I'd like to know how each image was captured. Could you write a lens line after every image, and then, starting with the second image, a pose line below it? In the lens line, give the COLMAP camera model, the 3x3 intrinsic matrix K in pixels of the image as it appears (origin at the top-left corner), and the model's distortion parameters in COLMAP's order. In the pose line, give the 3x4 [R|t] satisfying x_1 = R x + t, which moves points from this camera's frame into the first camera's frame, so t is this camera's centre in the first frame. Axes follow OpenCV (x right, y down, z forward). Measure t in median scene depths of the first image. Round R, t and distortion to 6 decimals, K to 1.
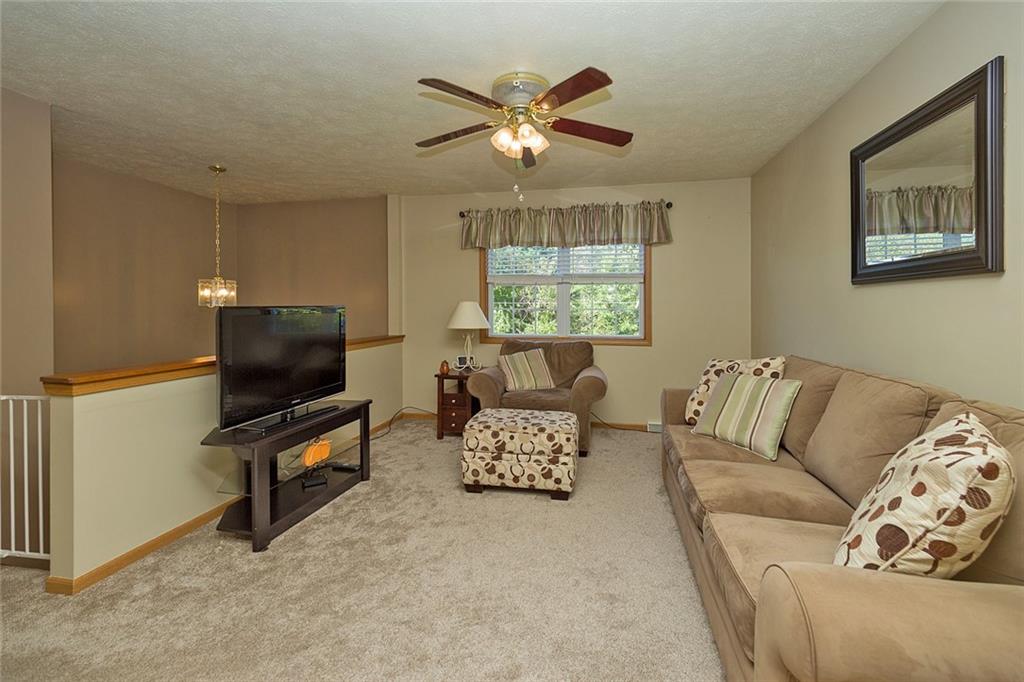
lens RADIAL K [[463.2, 0, 515.8], [0, 463.2, 312.3], [0, 0, 1]] dist [0.002517, -0.000318]
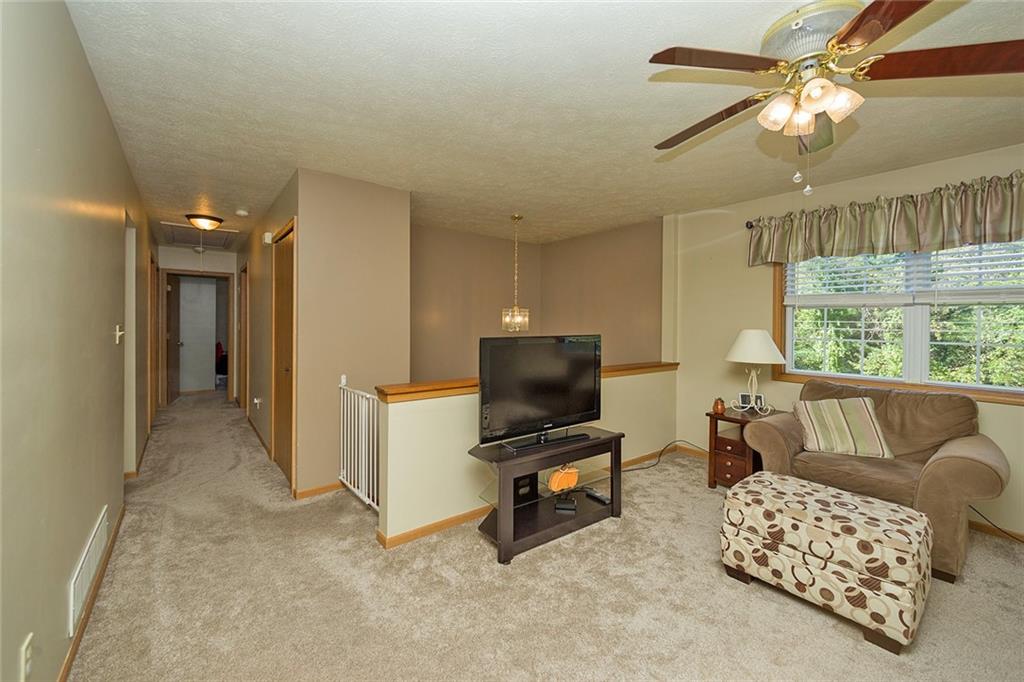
lens RADIAL K [[413.1, 0, 509.9], [0, 413.1, 326.4], [0, 0, 1]] dist [-0.001066, -0.000716]
pose [[0.756682, 0.013764, -0.653638, 0.069518], [-0.012913, 0.999898, 0.006107, -0.038518], [0.653655, 0.003819, 0.756783, 0.218419]]
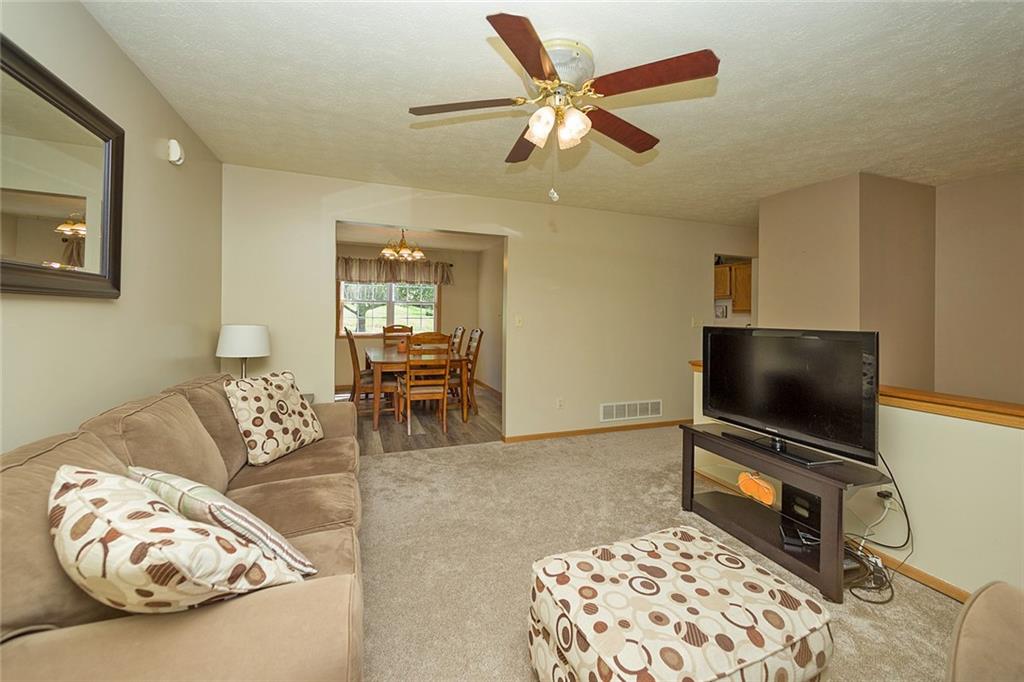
lens RADIAL K [[413.1, 0, 509.9], [0, 413.1, 326.4], [0, 0, 1]] dist [-0.001066, -0.000716]
pose [[-0.854159, 0.011090, -0.519894, 0.382996], [-0.004998, 0.999551, 0.029532, -0.036621], [0.519988, 0.027823, -0.853720, 1.337343]]
